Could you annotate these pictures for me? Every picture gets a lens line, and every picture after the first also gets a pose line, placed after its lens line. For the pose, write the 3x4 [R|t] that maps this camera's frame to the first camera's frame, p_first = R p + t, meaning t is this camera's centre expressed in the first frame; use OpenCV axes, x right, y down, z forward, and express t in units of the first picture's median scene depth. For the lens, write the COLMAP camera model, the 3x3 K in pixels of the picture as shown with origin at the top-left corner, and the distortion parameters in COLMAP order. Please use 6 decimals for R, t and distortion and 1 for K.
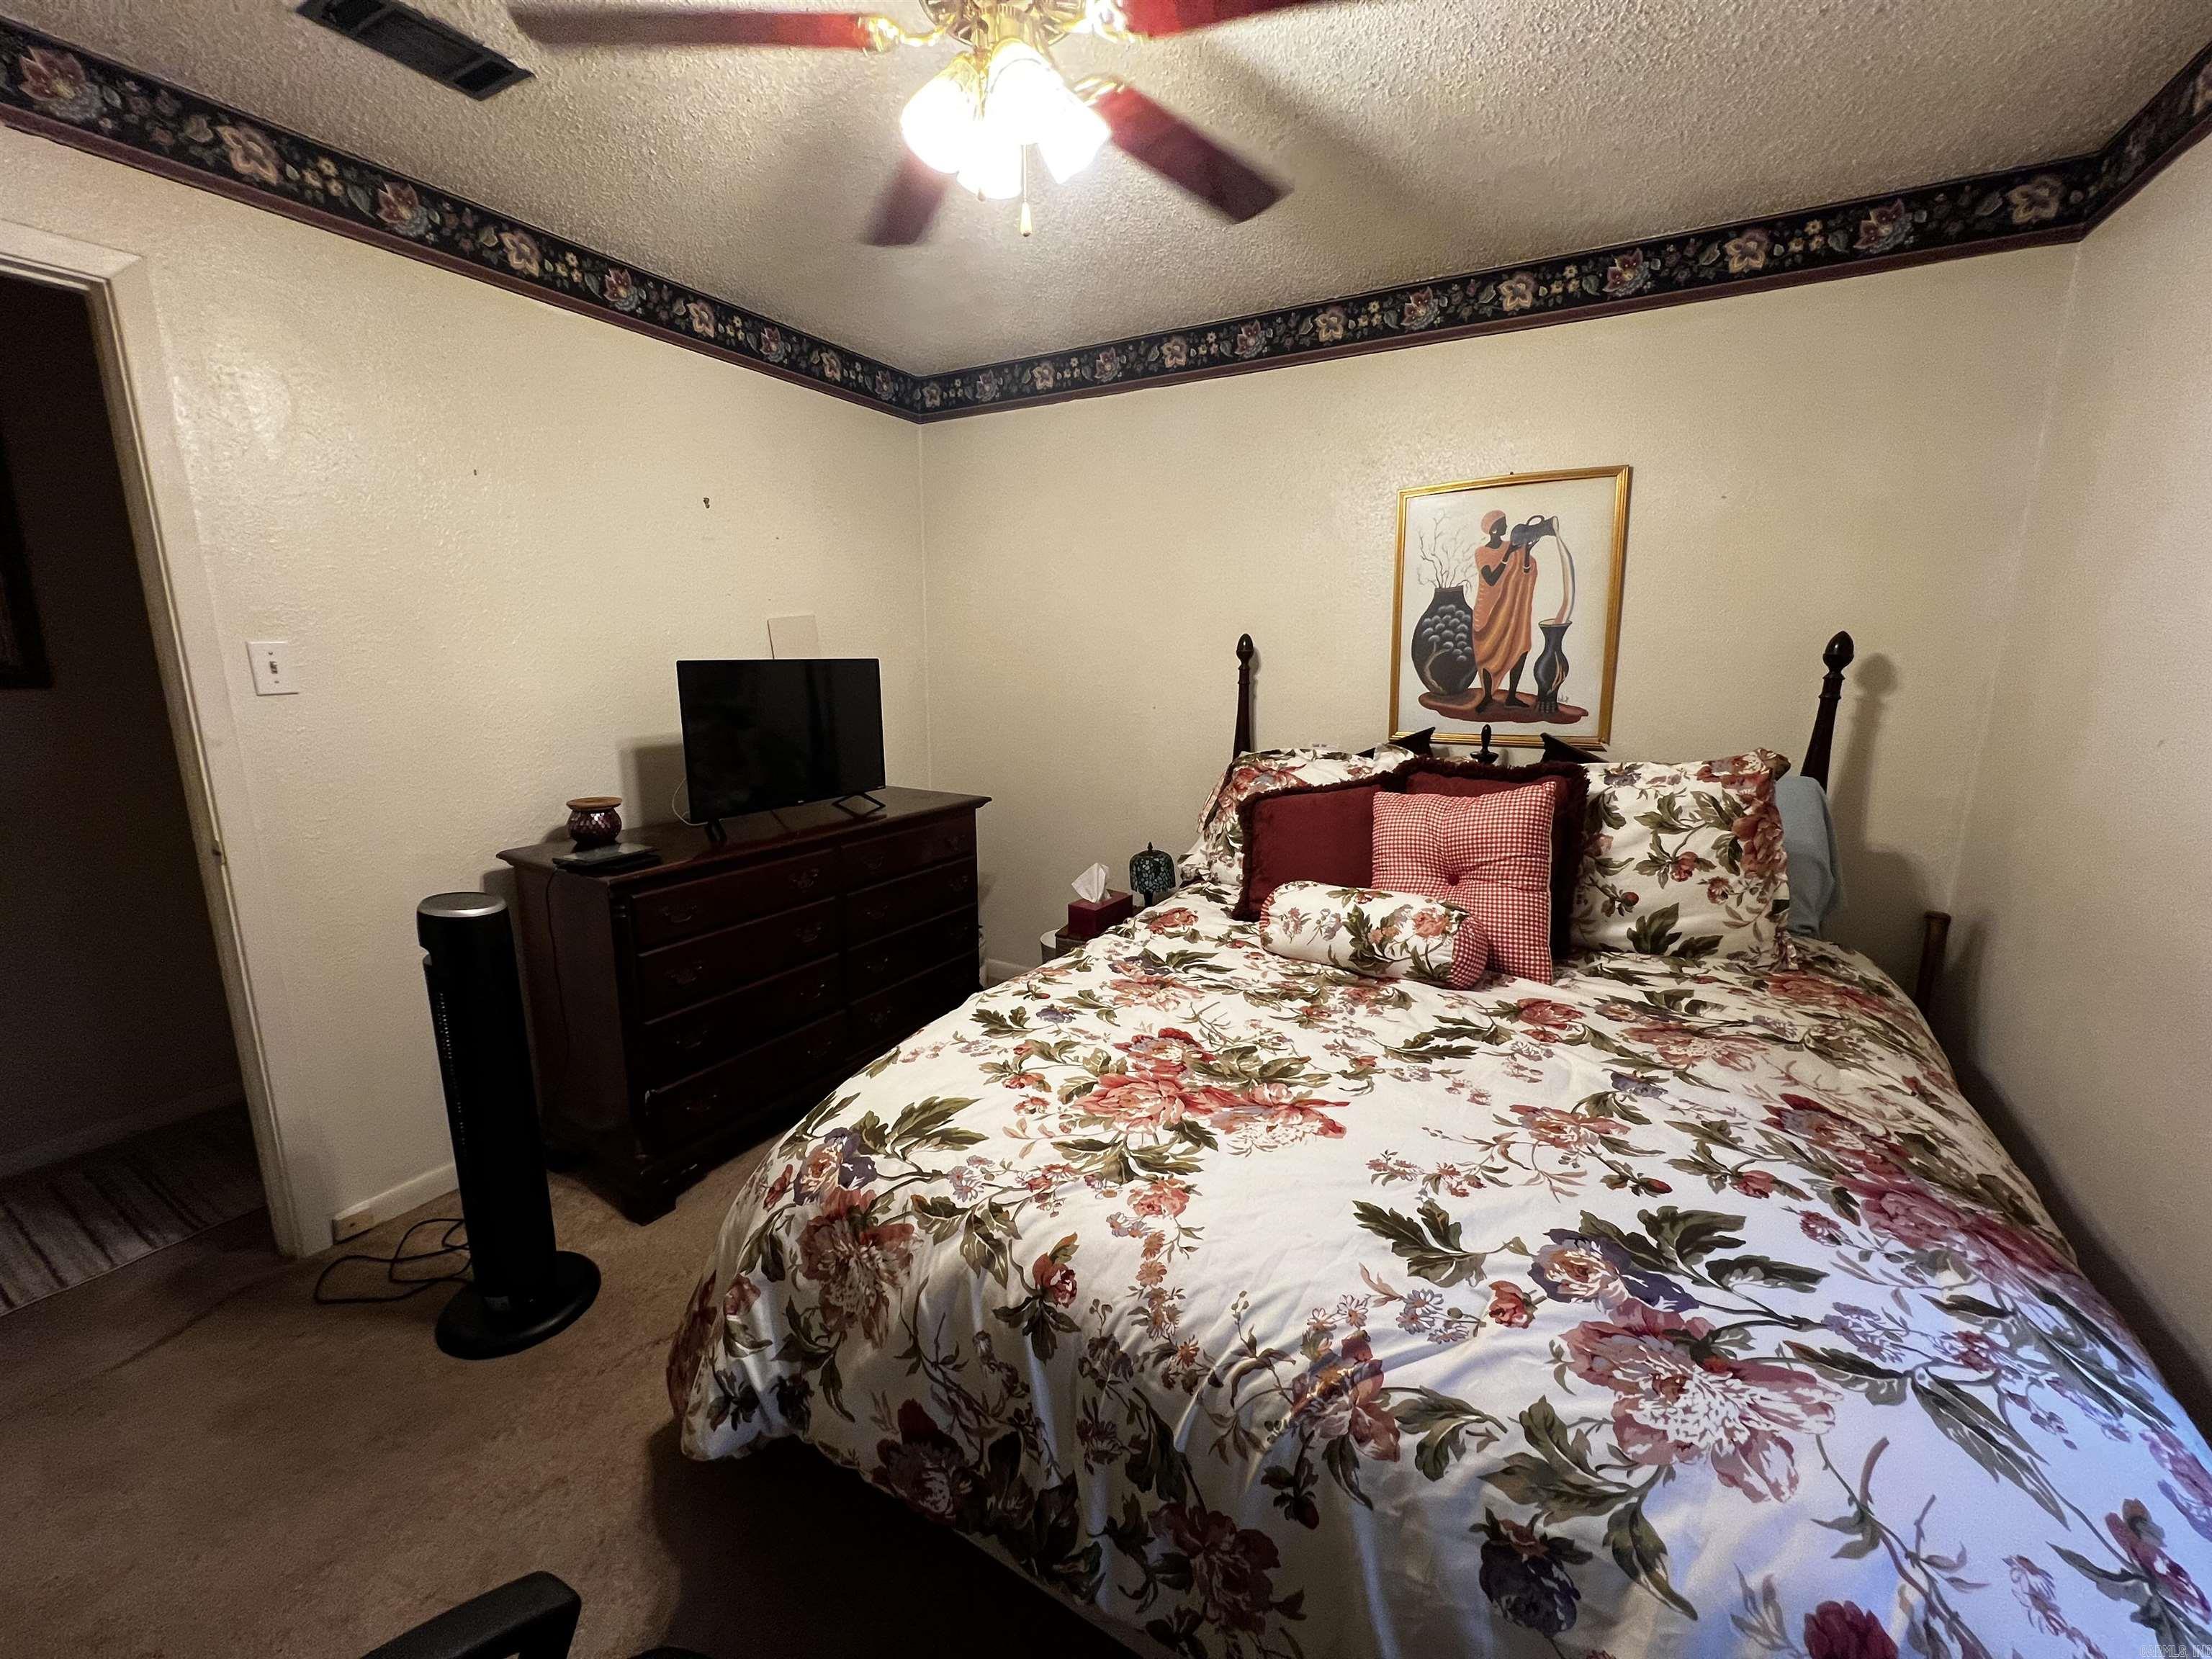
lens RADIAL K [[887.9, 0, 1098.6], [0, 887.9, 822.2], [0, 0, 1]] dist [-0.002548, 0.000878]
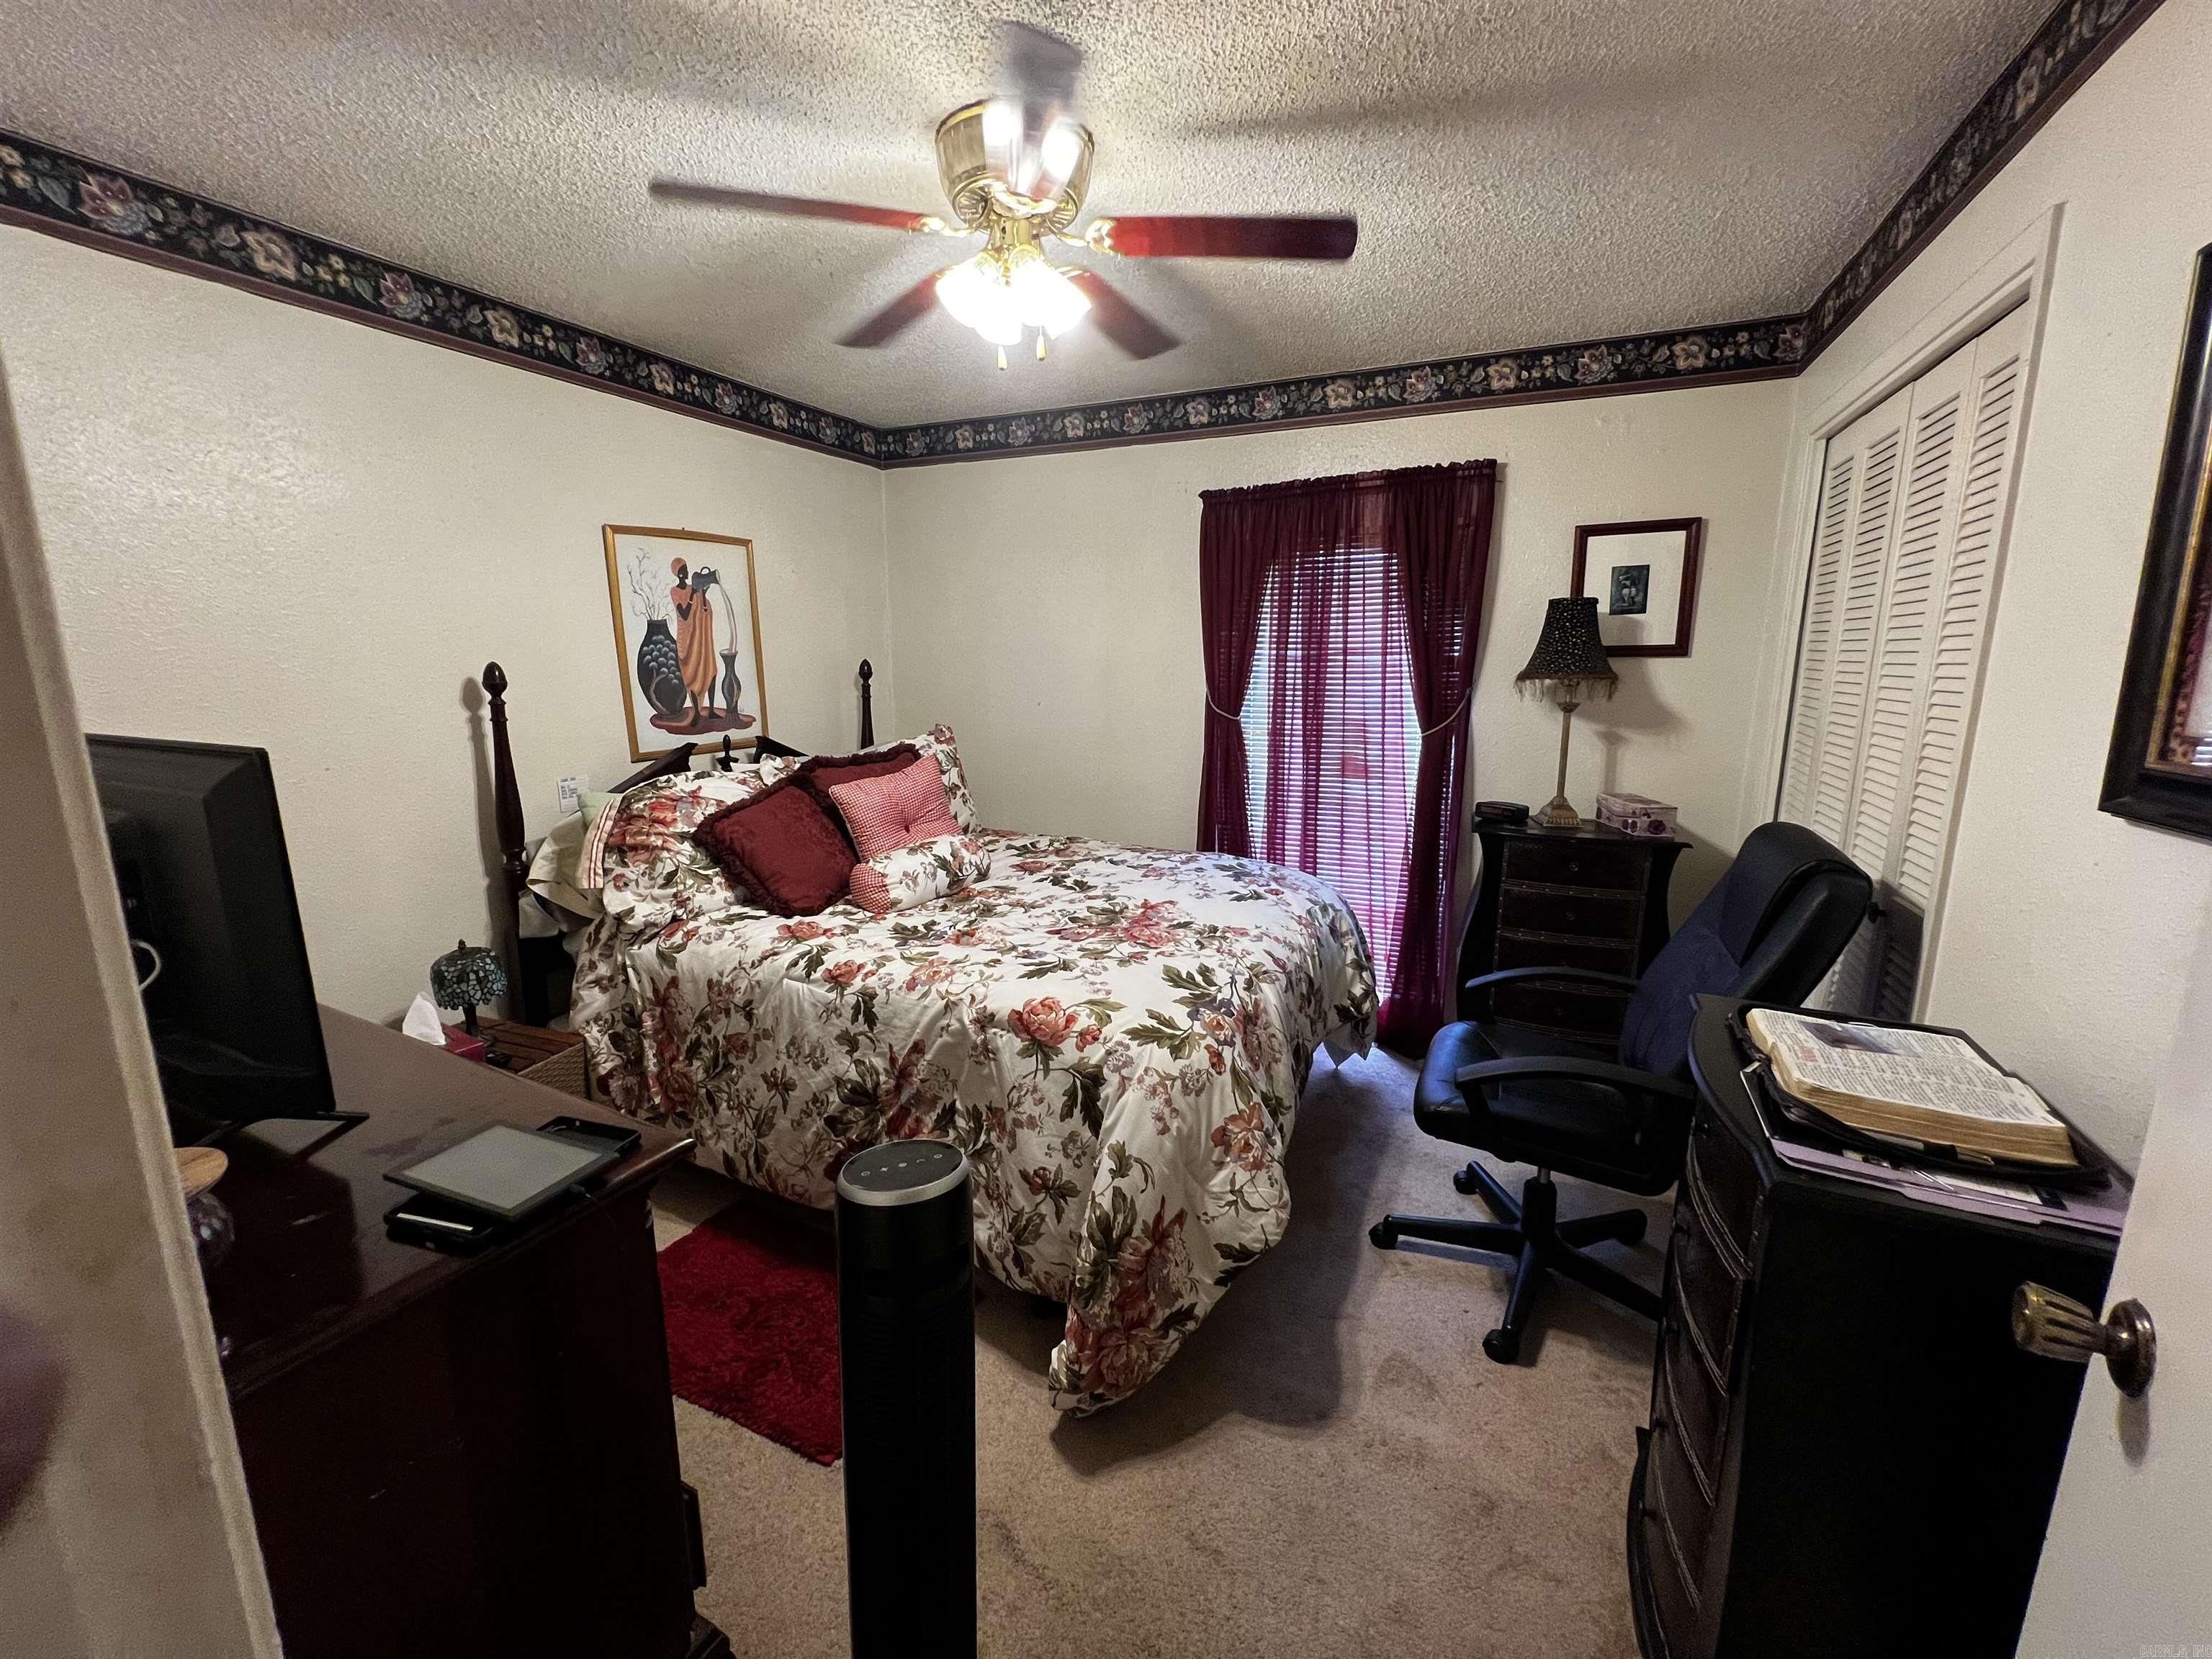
lens RADIAL K [[887.9, 0, 1100.4], [0, 887.9, 820.5], [0, 0, 1]] dist [-0.002548, 0.000878]
pose [[-0.081977, -0.185235, 0.979269, -1.163202], [0.196282, 0.960331, 0.198084, -0.193721], [-0.977115, 0.208451, -0.042367, 0.804346]]
